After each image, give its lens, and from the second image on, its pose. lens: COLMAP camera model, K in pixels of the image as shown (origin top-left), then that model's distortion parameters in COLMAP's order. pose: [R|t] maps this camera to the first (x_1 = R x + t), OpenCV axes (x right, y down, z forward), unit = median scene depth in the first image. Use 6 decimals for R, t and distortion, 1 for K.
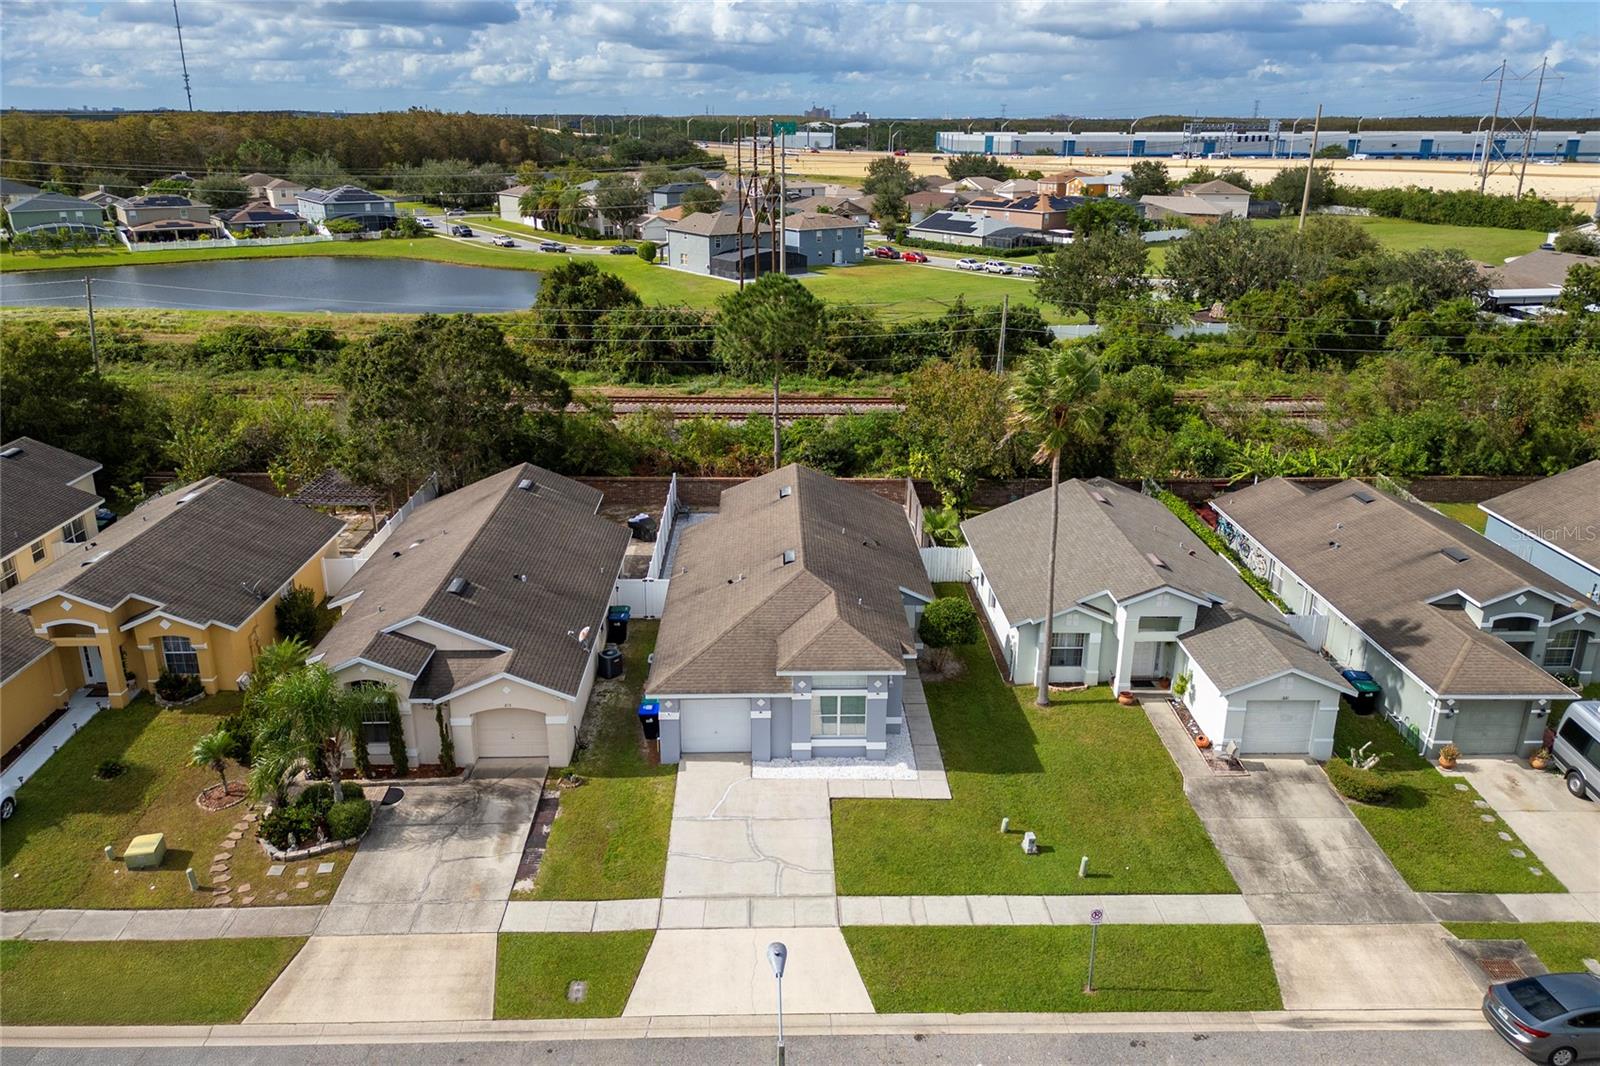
lens RADIAL K [[1112.1, 0, 791.8], [0, 1112.1, 520.0], [0, 0, 1]] dist [0.060954, -0.043999]
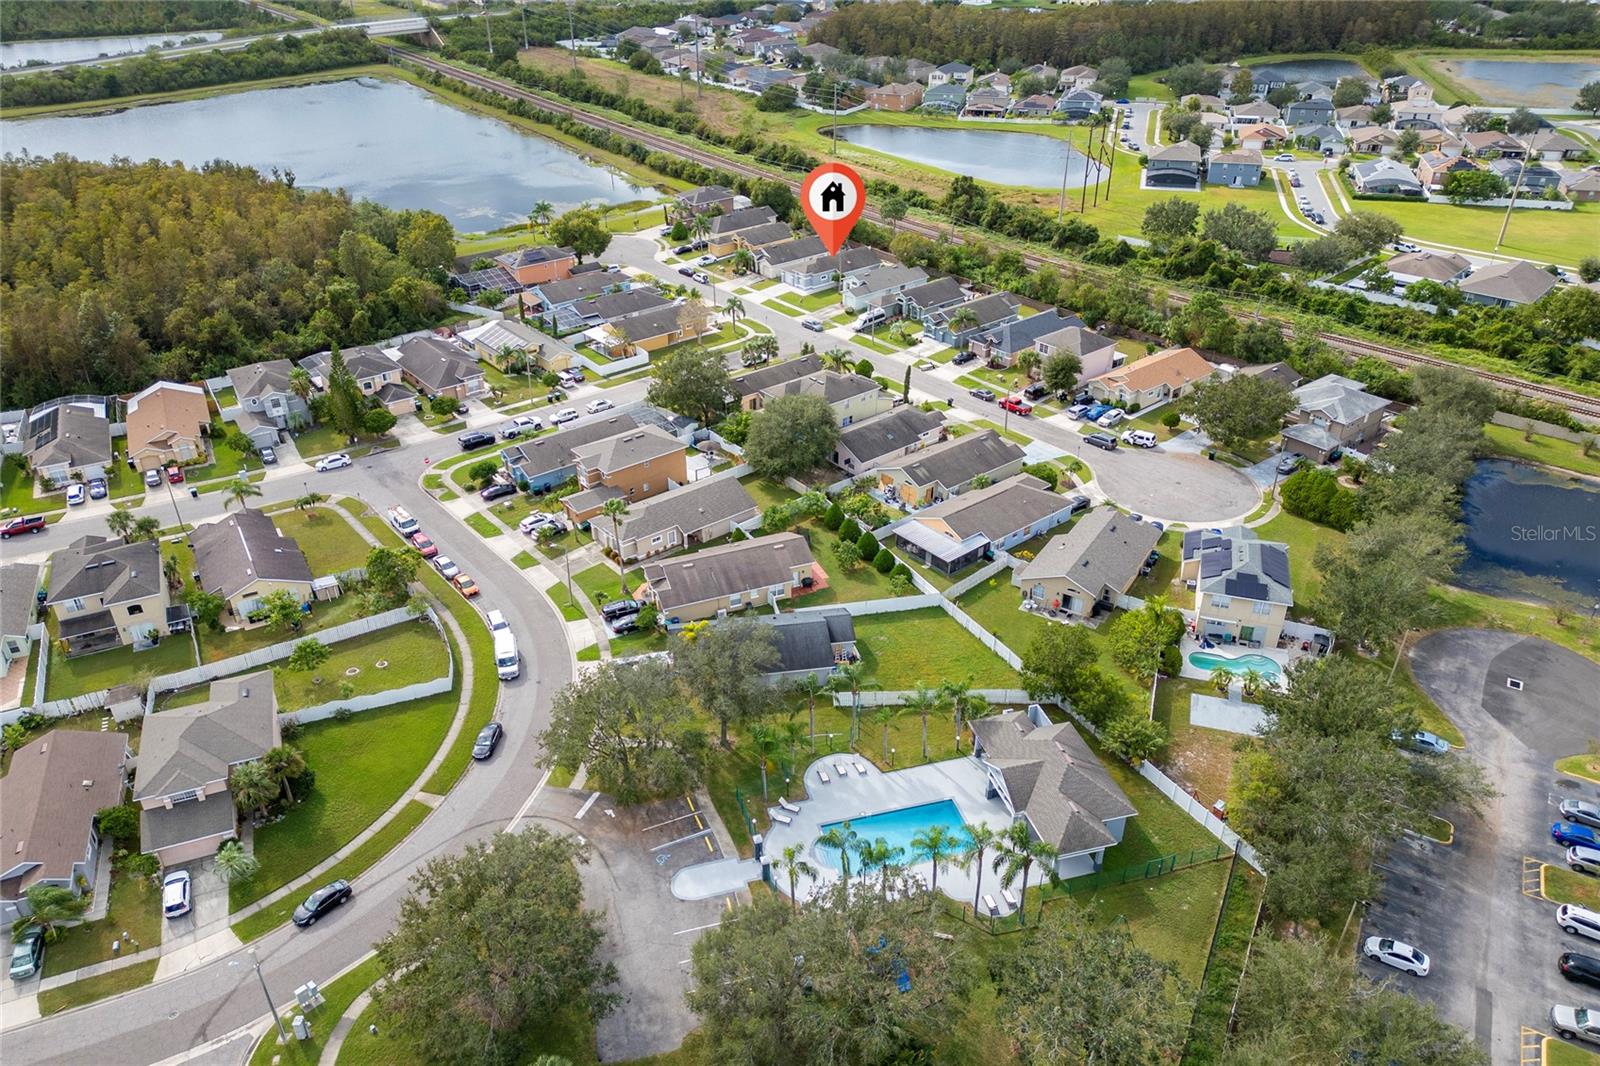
lens RADIAL K [[1112.2, 0, 800.4], [0, 1112.2, 551.2], [0, 0, 1]] dist [0.082627, -0.081578]
pose [[0.616109, 0.402433, -0.677095, 4.634070], [-0.259769, 0.915348, 0.307667, -0.337110], [0.743592, -0.013668, 0.668493, -2.996931]]
